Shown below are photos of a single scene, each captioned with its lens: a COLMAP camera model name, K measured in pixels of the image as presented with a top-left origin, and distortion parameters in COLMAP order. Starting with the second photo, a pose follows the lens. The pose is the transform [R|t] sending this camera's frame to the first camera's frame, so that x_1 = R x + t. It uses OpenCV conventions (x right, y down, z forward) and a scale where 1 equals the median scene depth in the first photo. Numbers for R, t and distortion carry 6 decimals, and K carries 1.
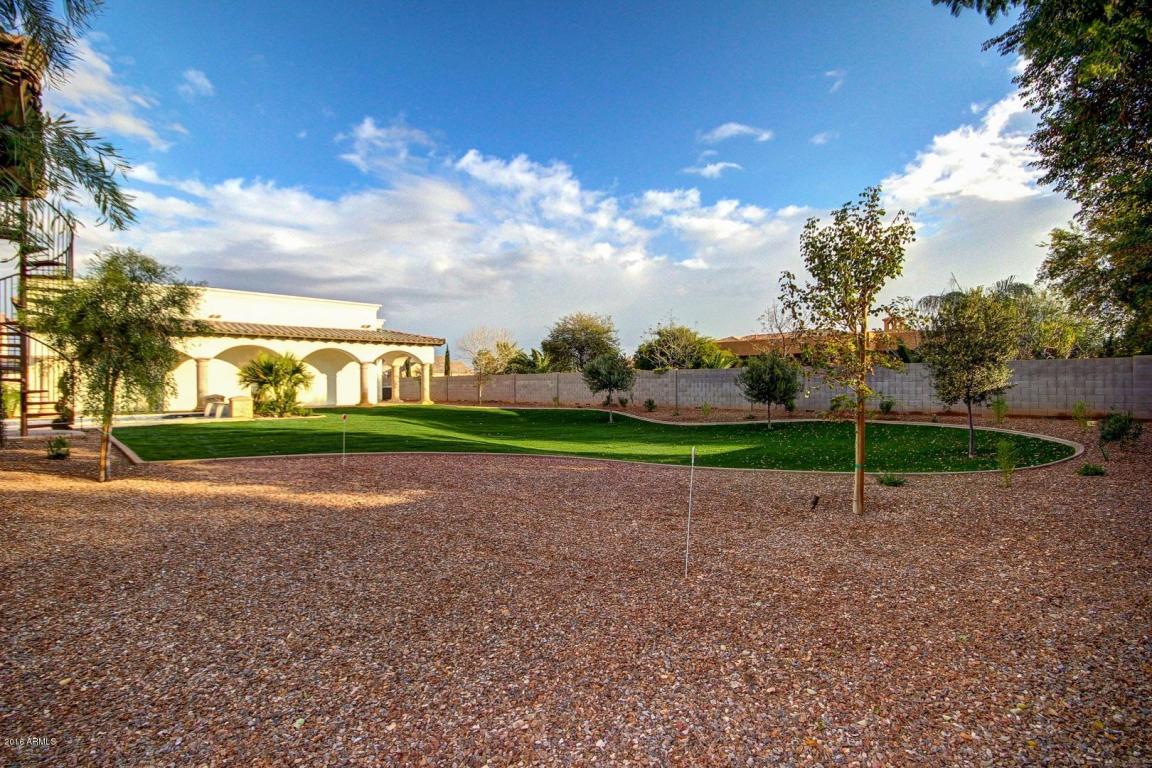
lens RADIAL K [[542.5, 0, 575.9], [0, 542.5, 381.8], [0, 0, 1]] dist [0.003989, -0.002495]
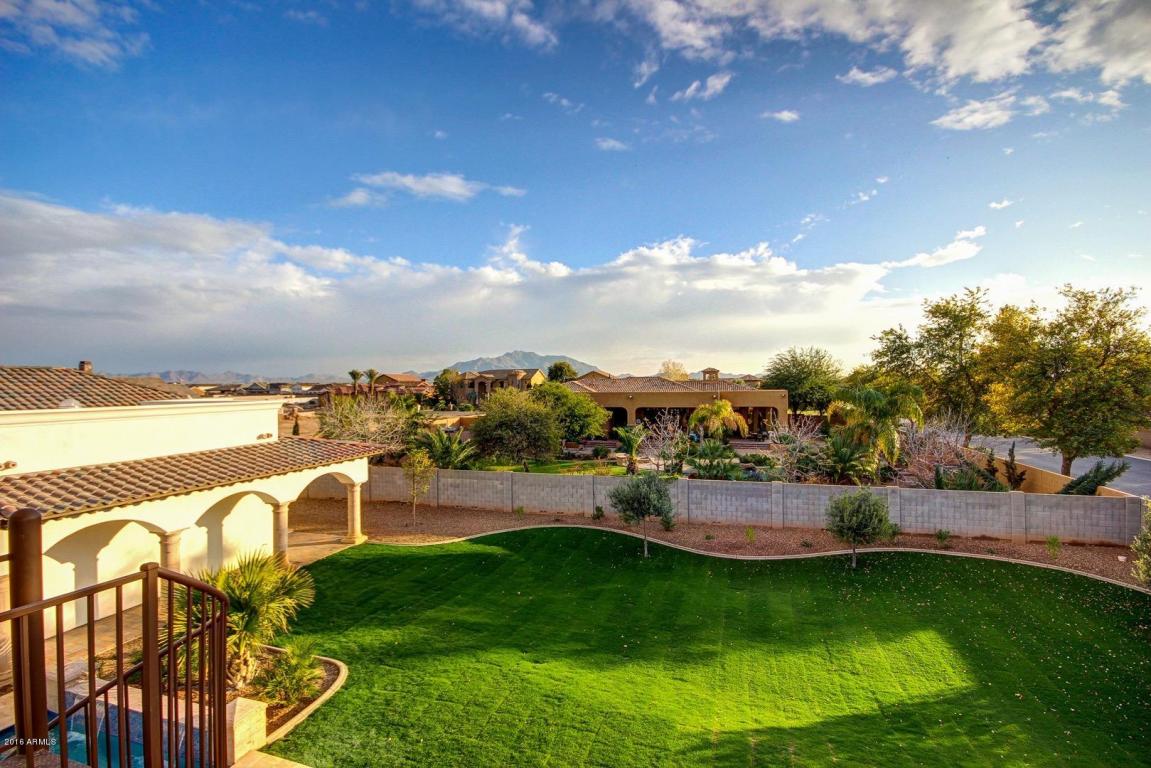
lens RADIAL K [[542.1, 0, 572.6], [0, 542.1, 386.5], [0, 0, 1]] dist [0.003989, -0.002495]
pose [[0.878656, -0.000884, 0.477454, -0.438615], [-0.002589, 0.999975, 0.006615, -0.193378], [-0.477448, -0.007049, 0.878632, 0.321680]]
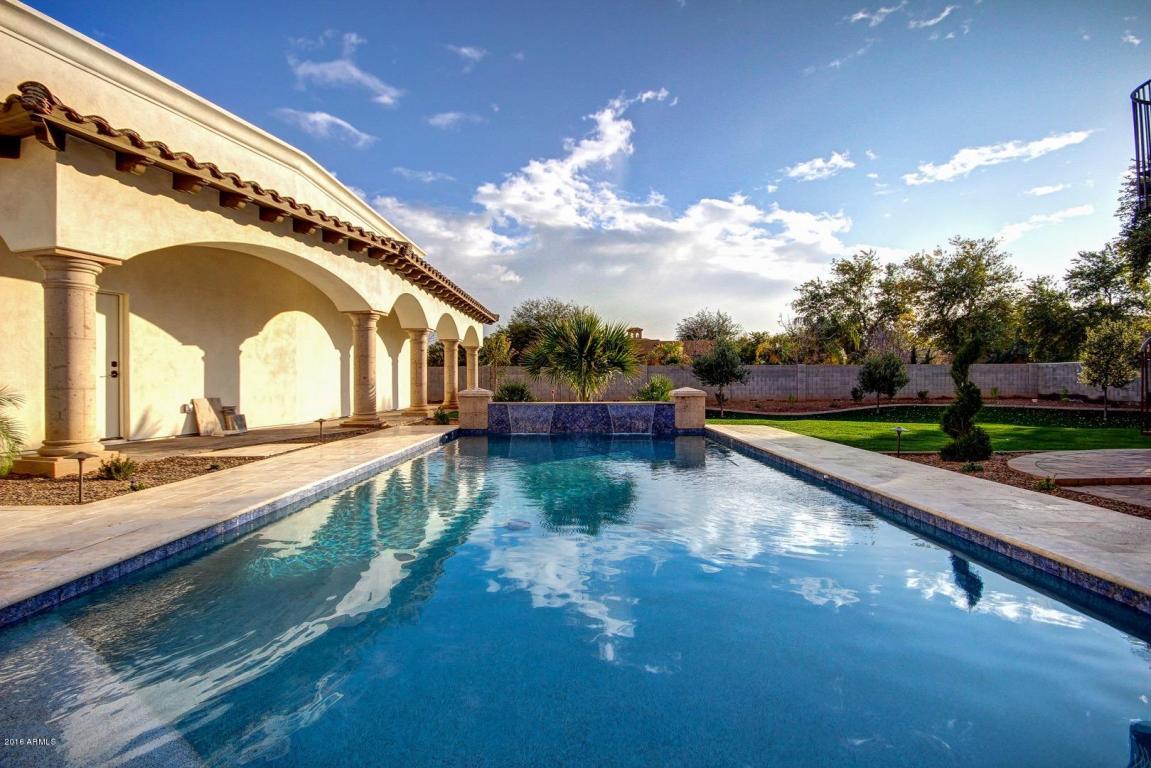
lens RADIAL K [[542.1, 0, 573.2], [0, 542.1, 383.8], [0, 0, 1]] dist [0.003989, -0.002495]
pose [[0.705371, 0.005381, 0.708817, -0.834357], [-0.007703, 0.999970, 0.000074, 0.018109], [-0.708796, -0.005512, 0.705392, 0.499541]]
